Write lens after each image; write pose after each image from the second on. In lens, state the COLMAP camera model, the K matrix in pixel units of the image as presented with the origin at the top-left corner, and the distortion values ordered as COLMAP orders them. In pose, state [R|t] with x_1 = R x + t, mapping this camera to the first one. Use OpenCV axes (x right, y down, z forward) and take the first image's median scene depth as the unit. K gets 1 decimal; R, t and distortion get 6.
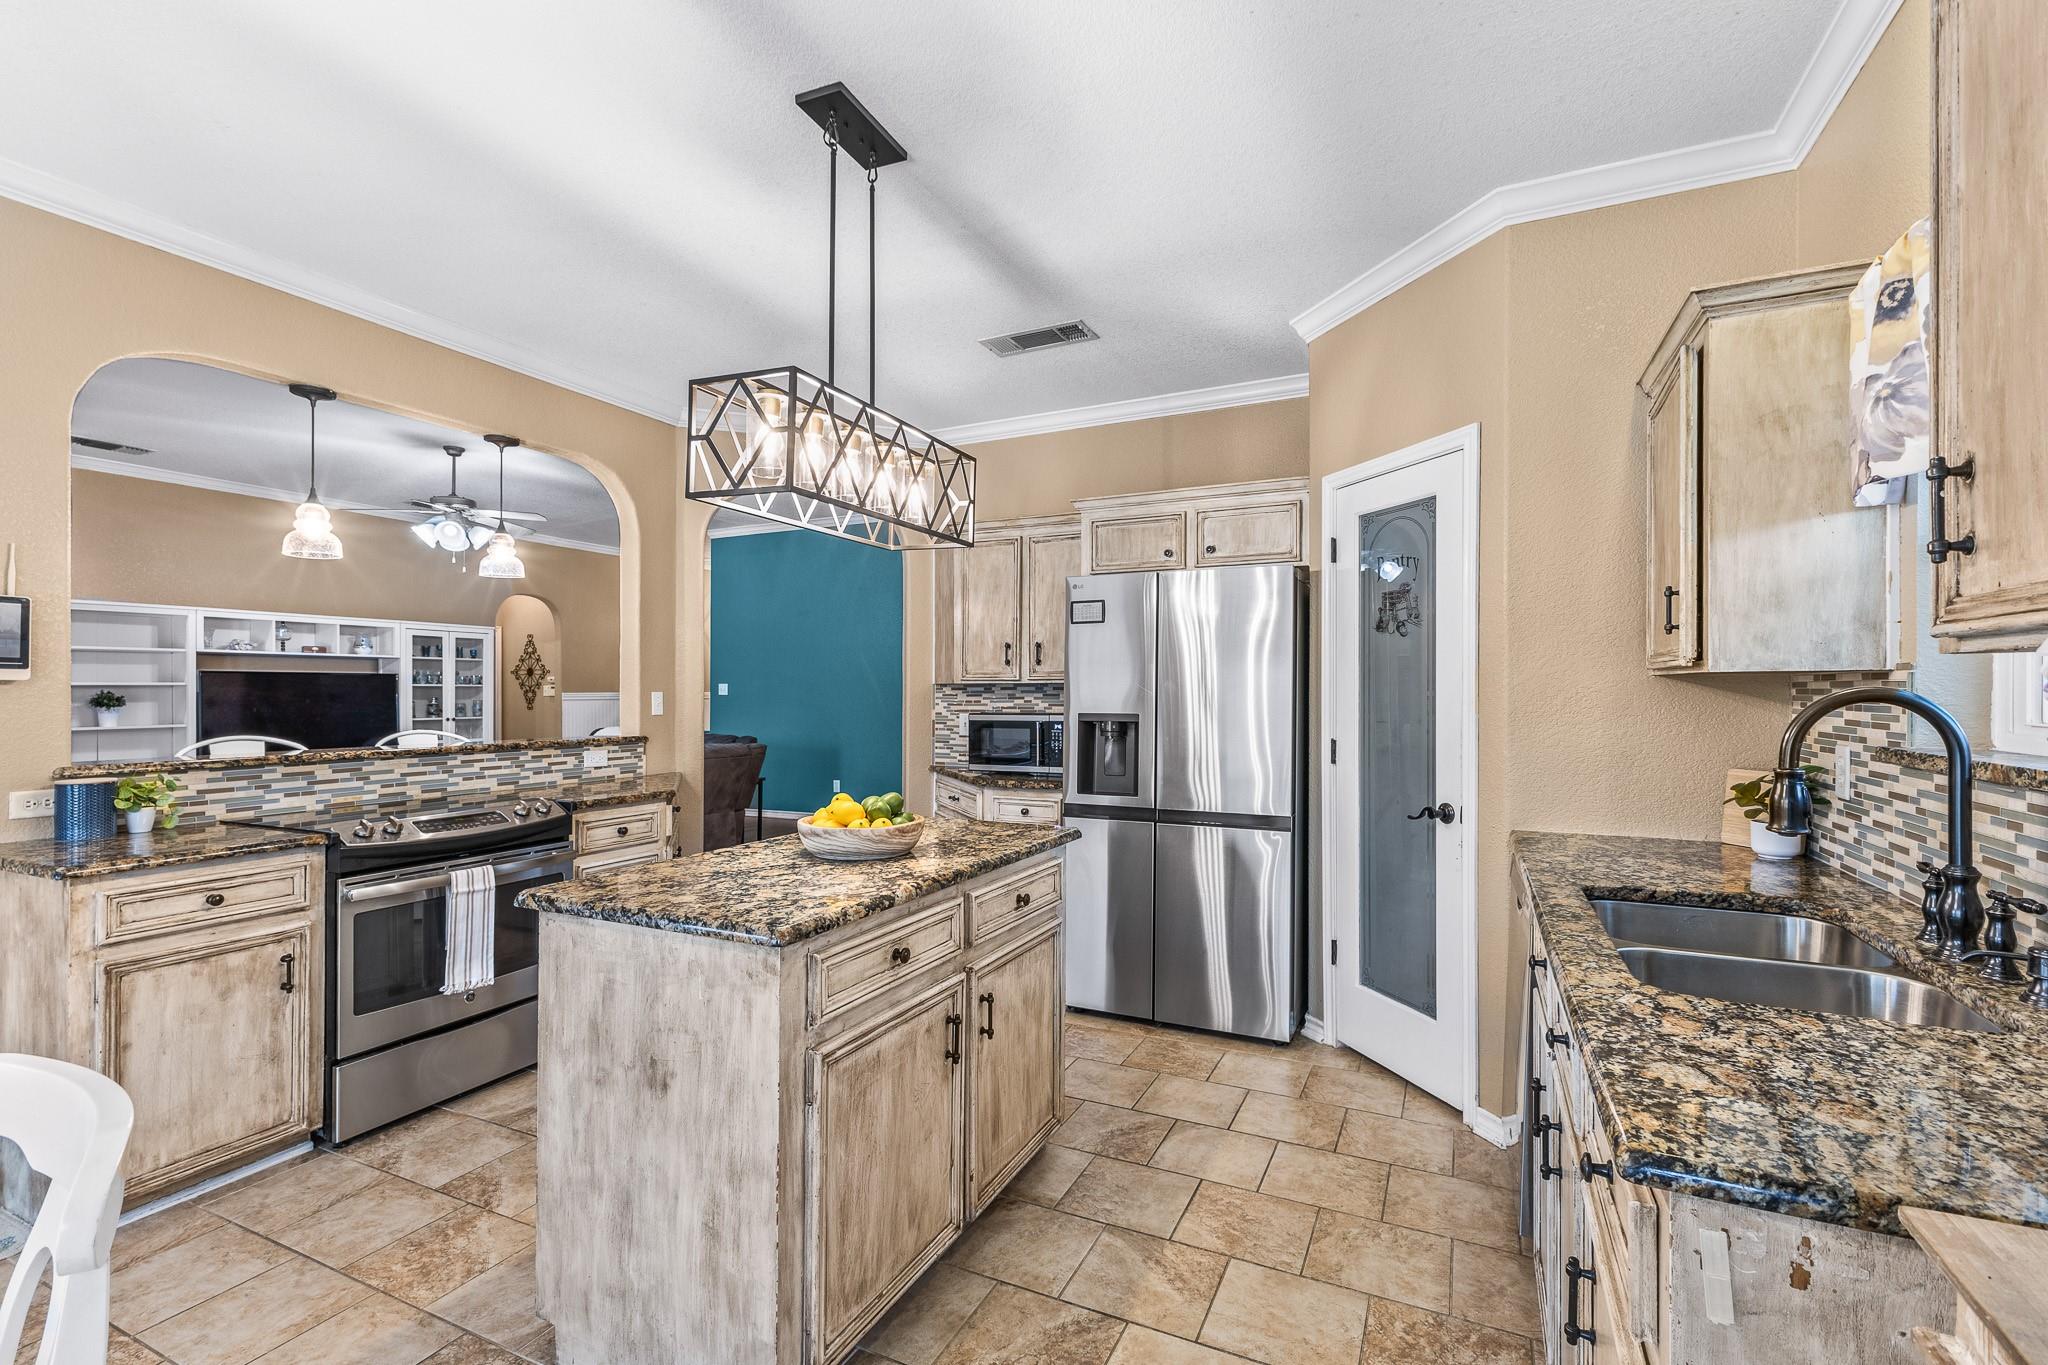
lens RADIAL K [[910.1, 0, 1028.9], [0, 910.1, 692.0], [0, 0, 1]] dist [0.008416, -0.000114]
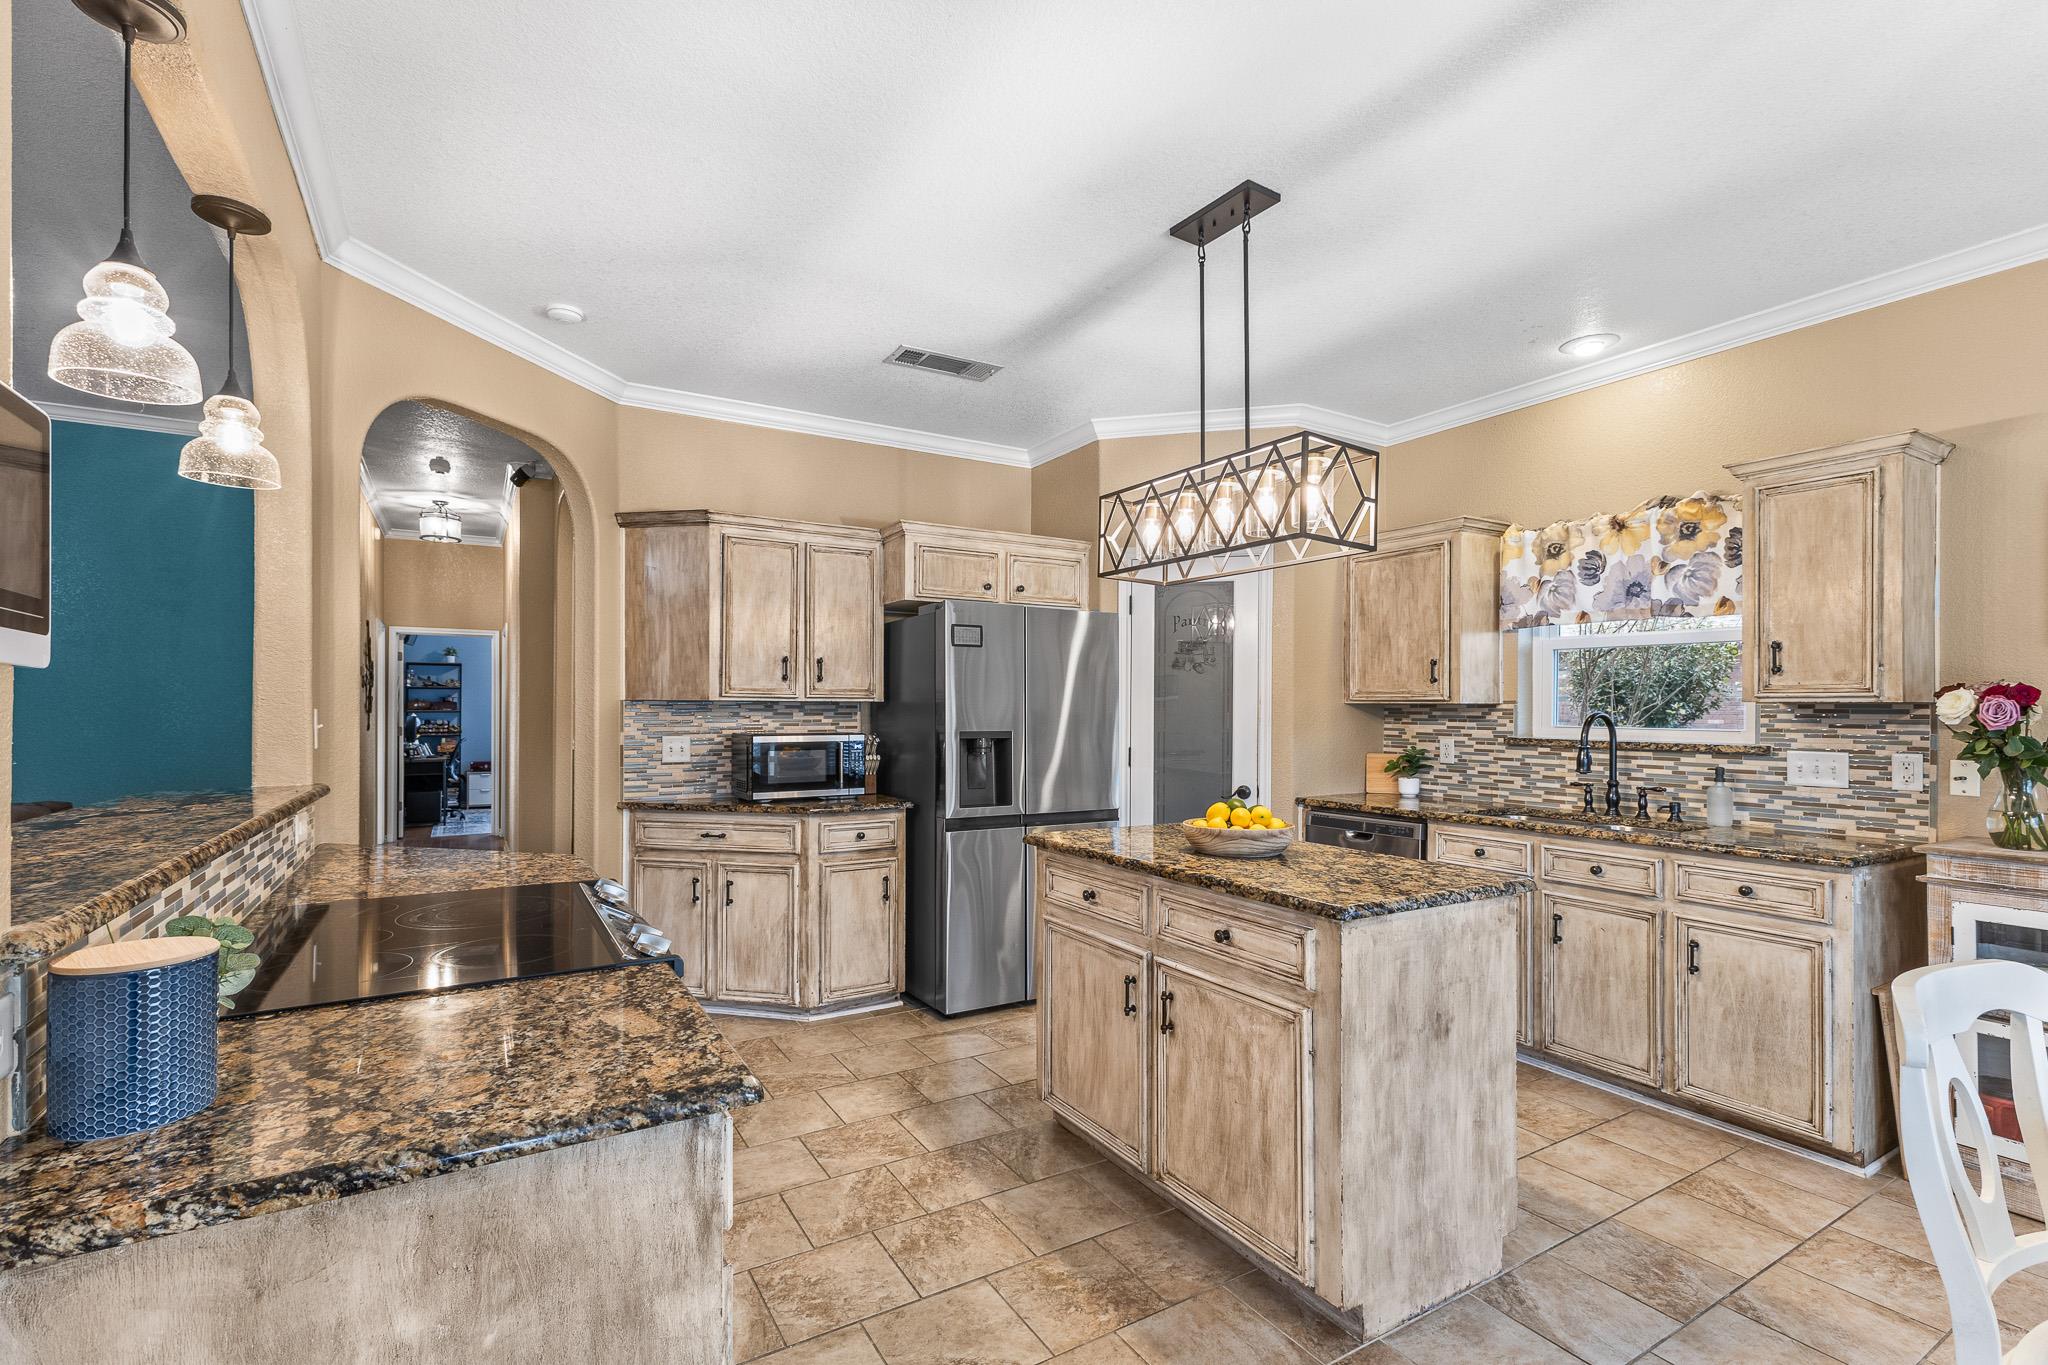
lens RADIAL K [[926.5, 0, 1024.2], [0, 926.5, 703.0], [0, 0, 1]] dist [0.011909, 0.000227]
pose [[0.548556, 0.008584, 0.836070, -1.674839], [-0.003844, 0.999963, -0.007744, -0.003358], [-0.836105, 0.001034, 0.548568, 0.739848]]
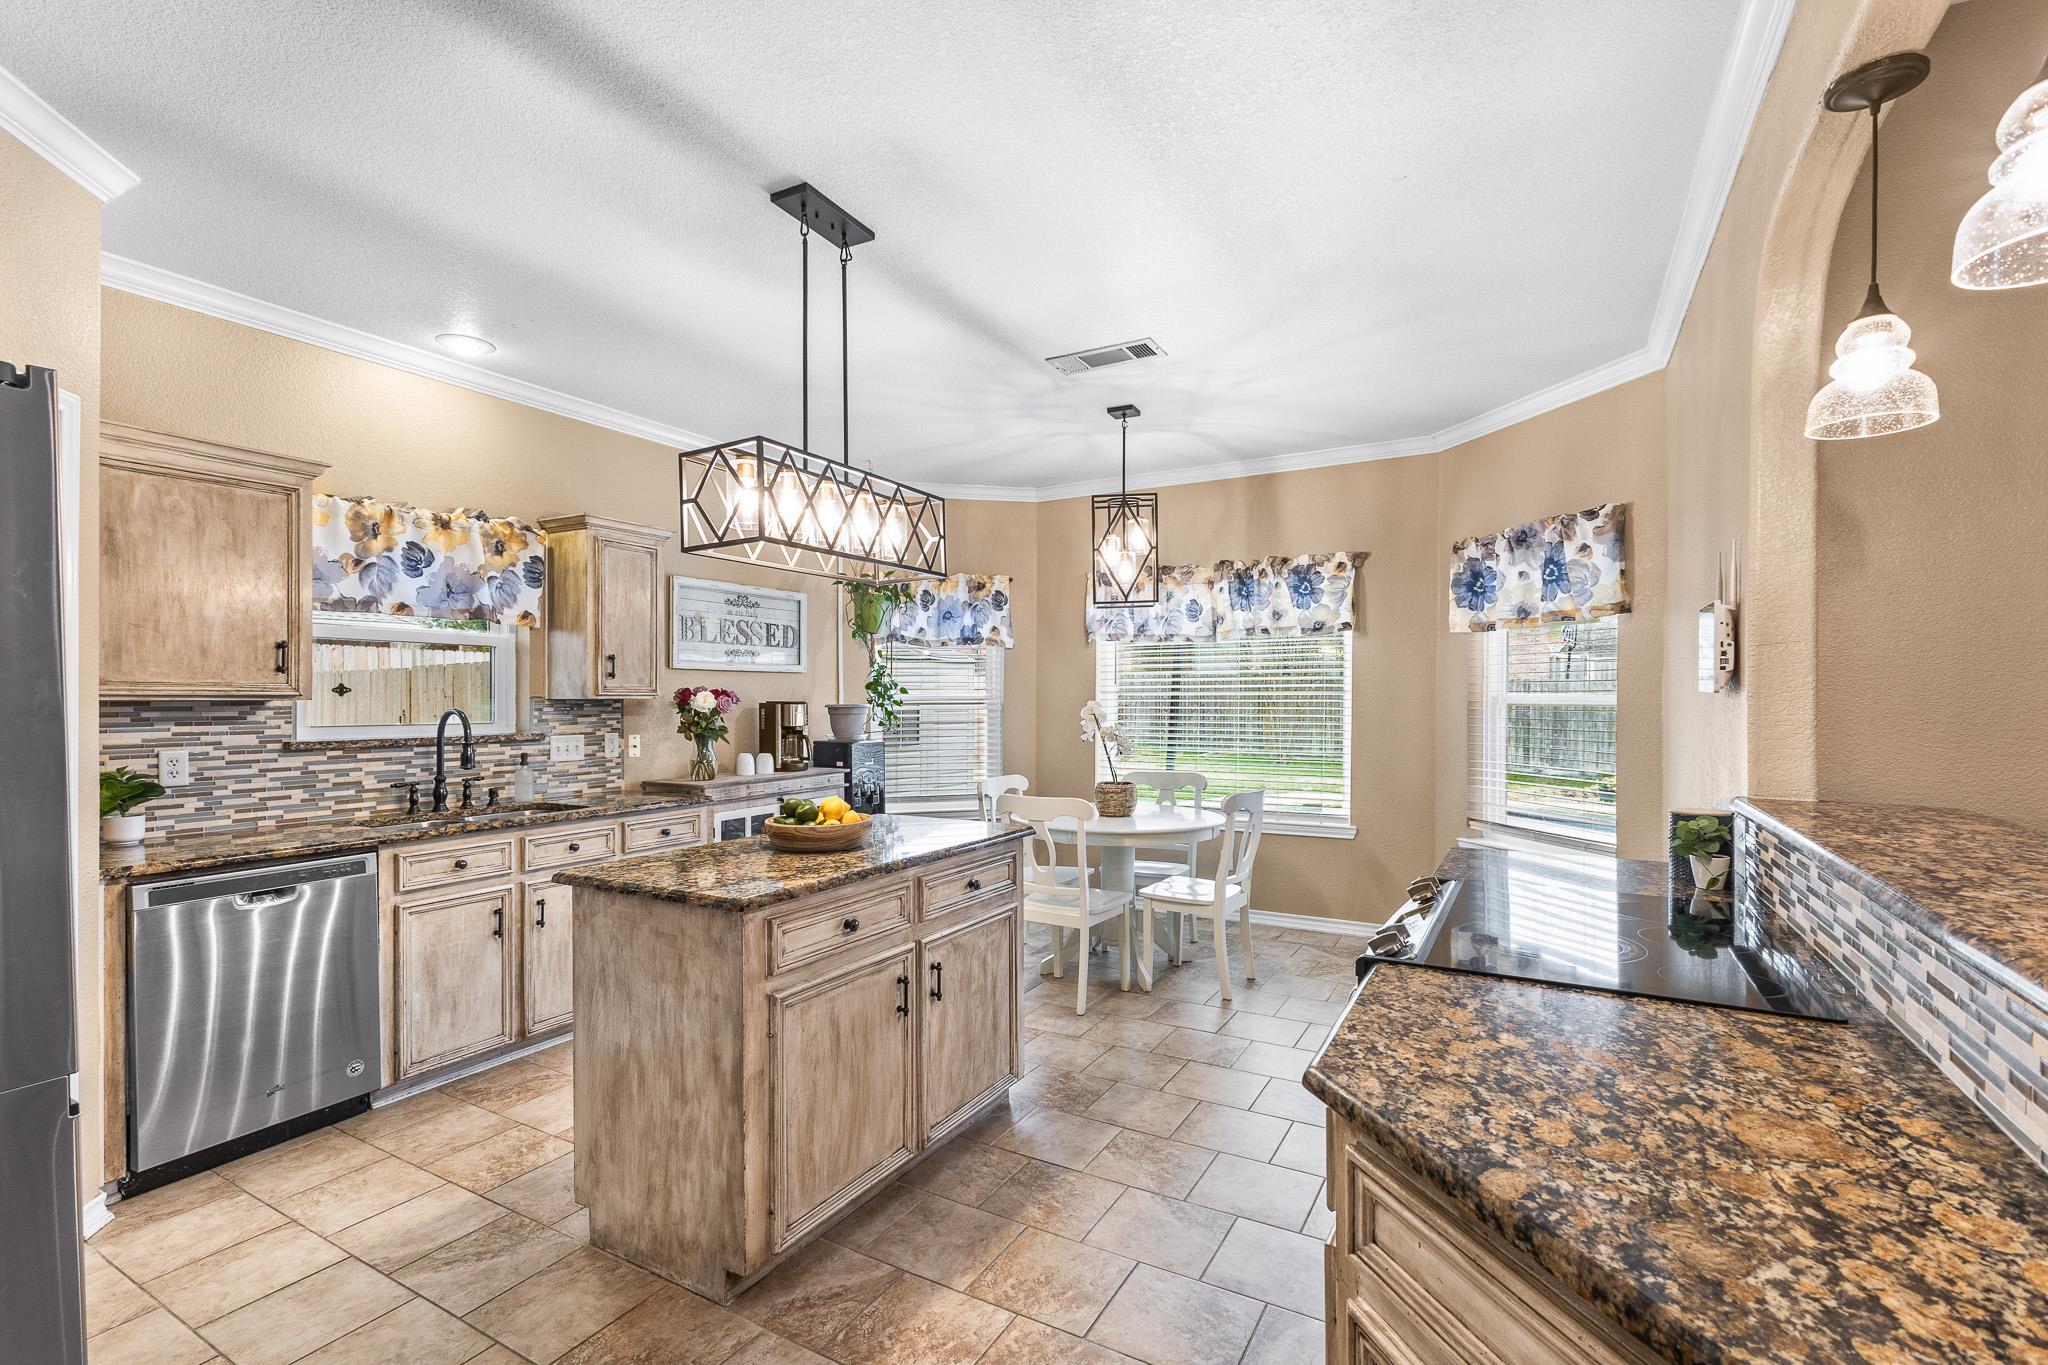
lens RADIAL K [[926.5, 0, 1024.2], [0, 926.5, 703.0], [0, 0, 1]] dist [0.011909, 0.000227]
pose [[-0.997719, 0.005958, 0.067246, -0.725251], [0.006415, 0.999958, 0.006586, -0.020684], [-0.067204, 0.007003, -0.997715, 2.679313]]
